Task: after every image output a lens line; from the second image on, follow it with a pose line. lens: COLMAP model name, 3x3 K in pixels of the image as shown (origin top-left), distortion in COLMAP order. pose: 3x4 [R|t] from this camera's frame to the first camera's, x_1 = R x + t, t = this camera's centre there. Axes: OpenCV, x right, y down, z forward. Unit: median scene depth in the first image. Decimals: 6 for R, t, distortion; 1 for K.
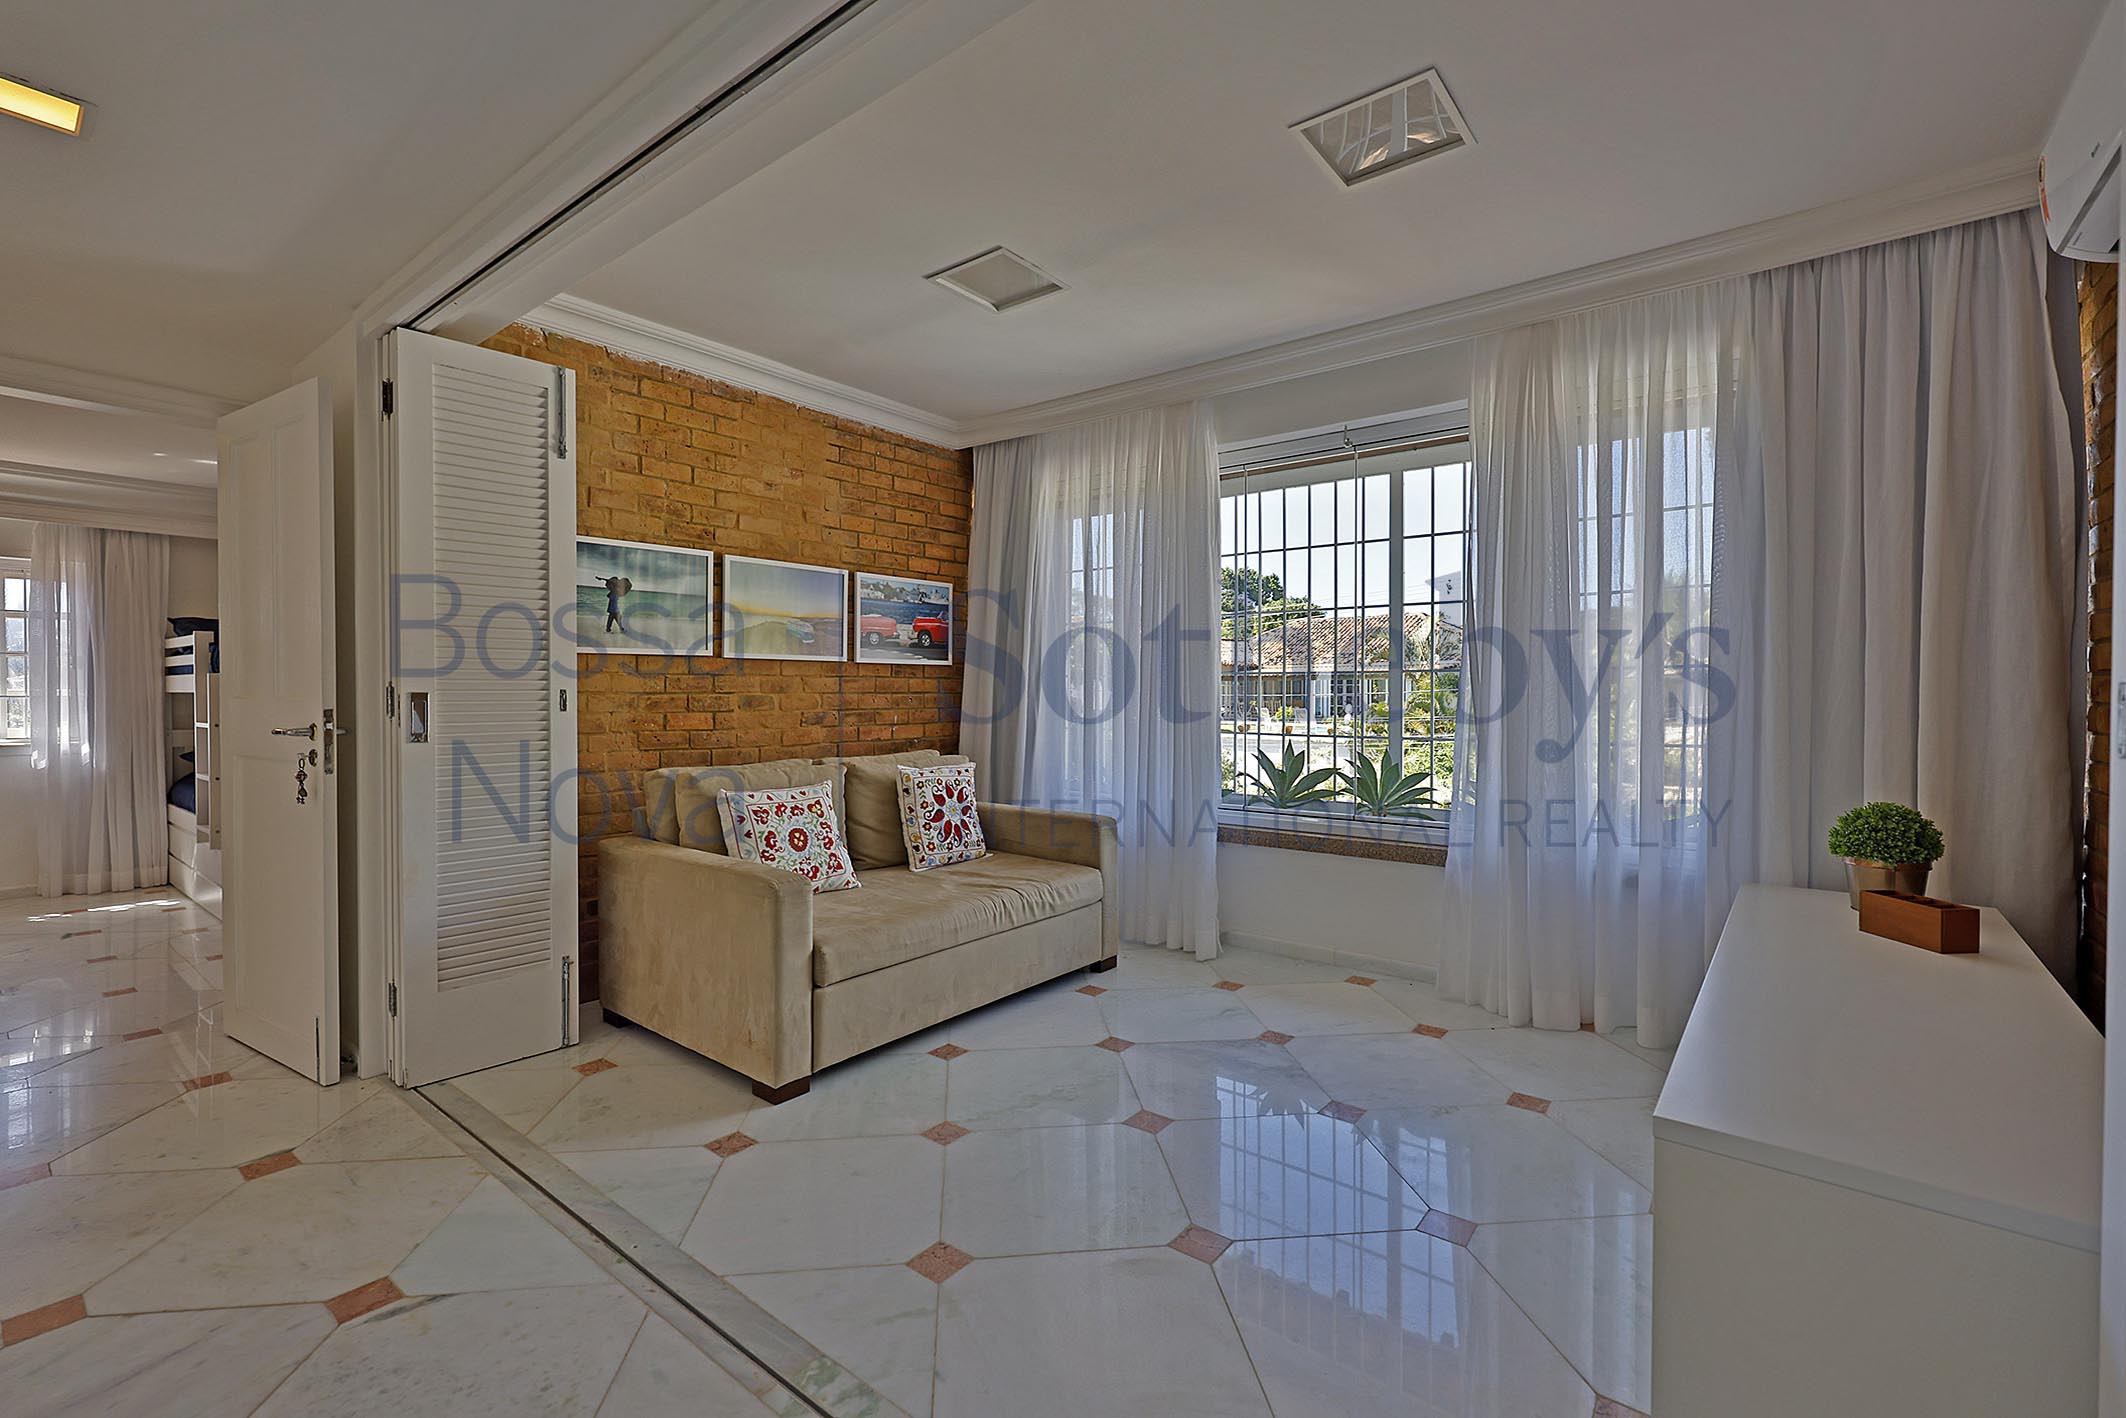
lens RADIAL K [[901.6, 0, 1063.4], [0, 901.6, 708.0], [0, 0, 1]] dist [-0.003056, 0.000777]
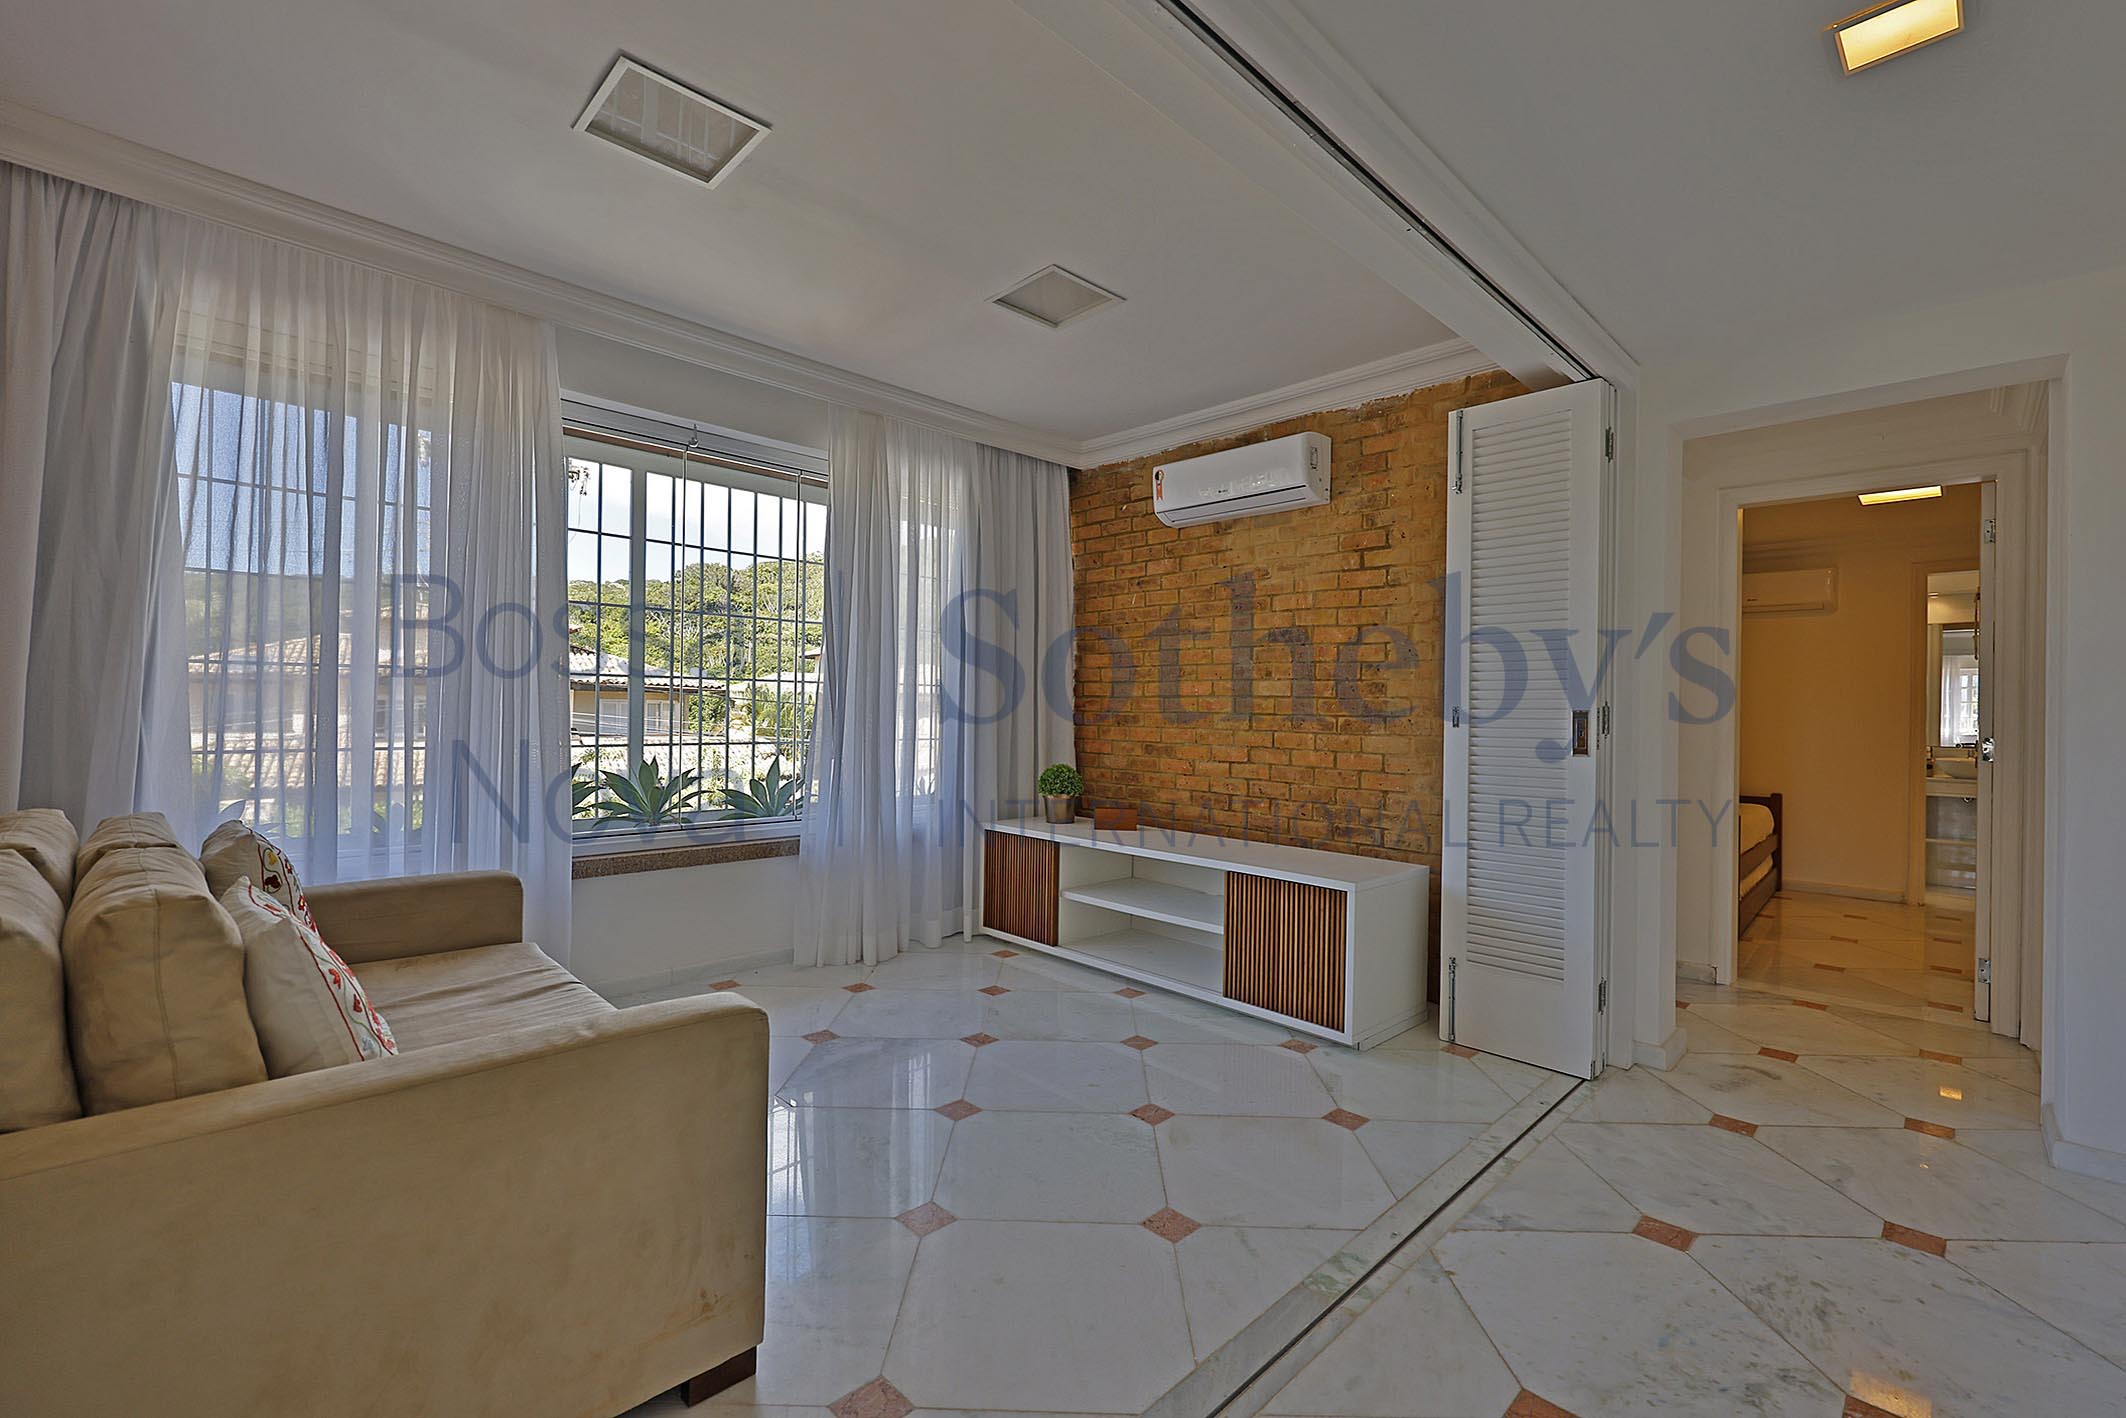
lens RADIAL K [[901.6, 0, 1060.4], [0, 901.6, 707.6], [0, 0, 1]] dist [-0.003056, 0.000777]
pose [[0.129671, 0.003908, 0.991549, -0.693807], [-0.000560, 0.999992, -0.003868, -0.004345], [-0.991557, -0.000054, 0.129672, 0.554683]]
